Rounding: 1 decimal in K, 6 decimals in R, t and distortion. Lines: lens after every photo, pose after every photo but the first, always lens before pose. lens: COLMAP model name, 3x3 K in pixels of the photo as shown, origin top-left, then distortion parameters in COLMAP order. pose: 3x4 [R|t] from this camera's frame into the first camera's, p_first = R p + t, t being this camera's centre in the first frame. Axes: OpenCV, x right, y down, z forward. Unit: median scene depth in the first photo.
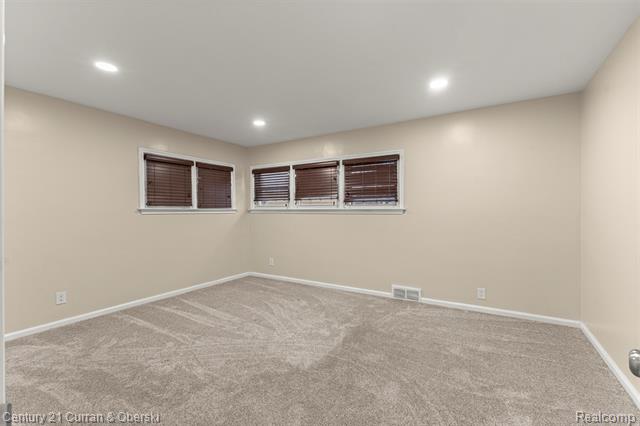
lens RADIAL K [[277.5, 0, 322.6], [0, 277.5, 212.4], [0, 0, 1]] dist [0.010012, -0.001235]
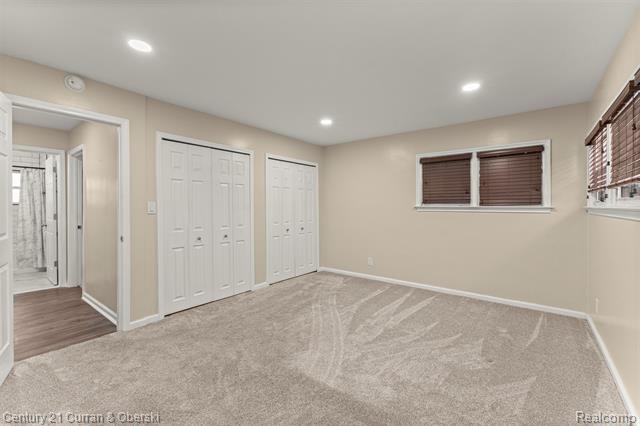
lens RADIAL K [[277.5, 0, 320.3], [0, 277.5, 211.1], [0, 0, 1]] dist [0.010012, -0.001235]
pose [[-0.115238, 0.023349, -0.993063, 0.528523], [-0.008184, 0.999667, 0.024454, -0.017473], [0.993304, 0.010945, -0.115008, 0.687376]]
